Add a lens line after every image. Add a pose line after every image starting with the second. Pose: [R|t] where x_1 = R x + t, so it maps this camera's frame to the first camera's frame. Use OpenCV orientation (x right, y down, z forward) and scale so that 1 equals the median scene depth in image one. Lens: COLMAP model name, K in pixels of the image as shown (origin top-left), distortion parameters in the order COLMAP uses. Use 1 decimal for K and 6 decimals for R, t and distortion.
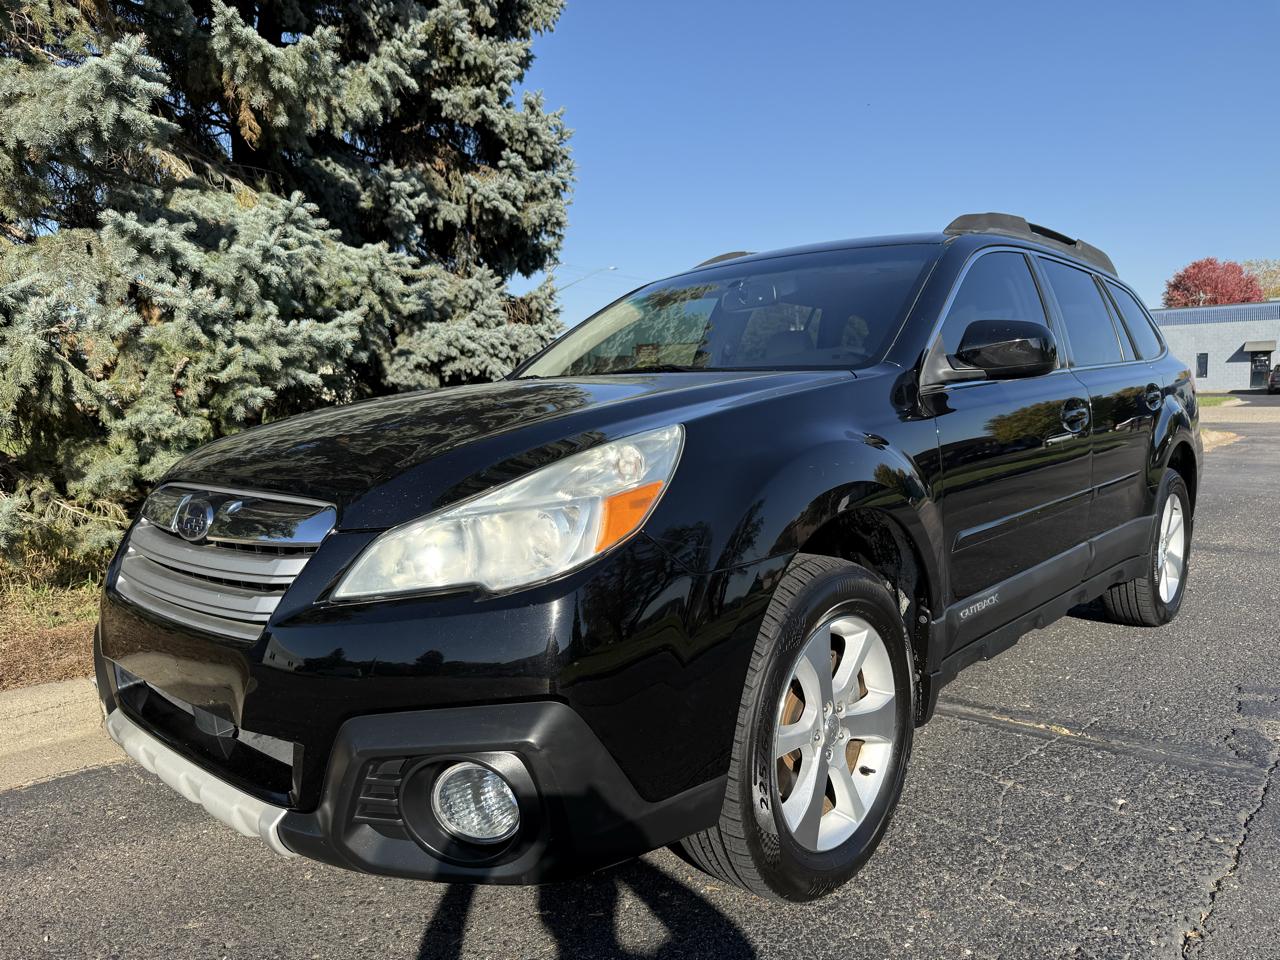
lens RADIAL K [[908.4, 0, 645.1], [0, 908.4, 492.3], [0, 0, 1]] dist [0.018833, -0.022390]
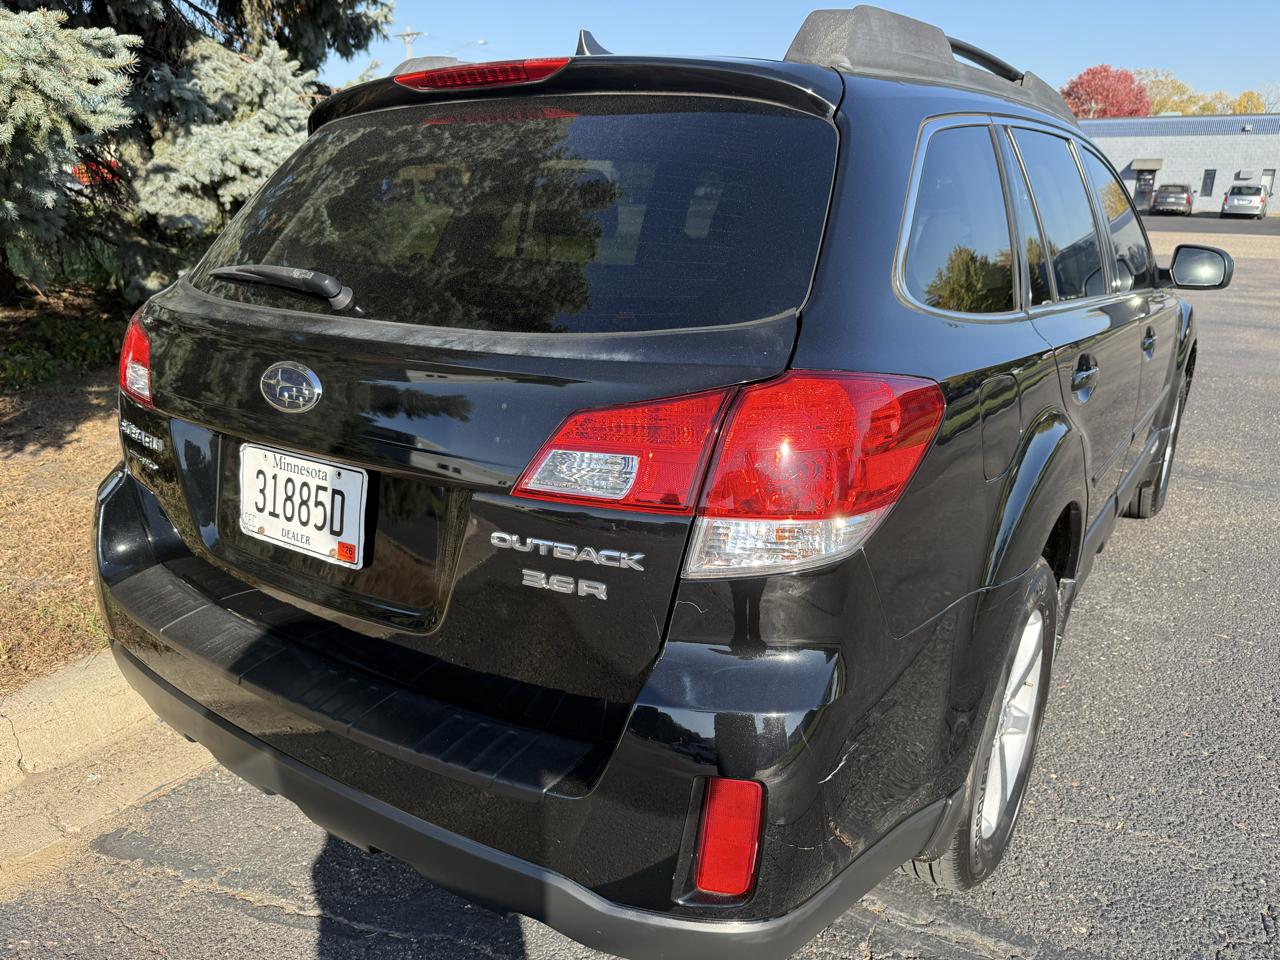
lens RADIAL K [[908.4, 0, 630.8], [0, 908.4, 487.0], [0, 0, 1]] dist [0.018833, -0.022390]
pose [[0.993018, -0.003258, 0.117919, 0.021245], [-0.021413, 0.978033, 0.207347, -0.061801], [-0.116004, -0.208424, 0.971135, 0.187838]]
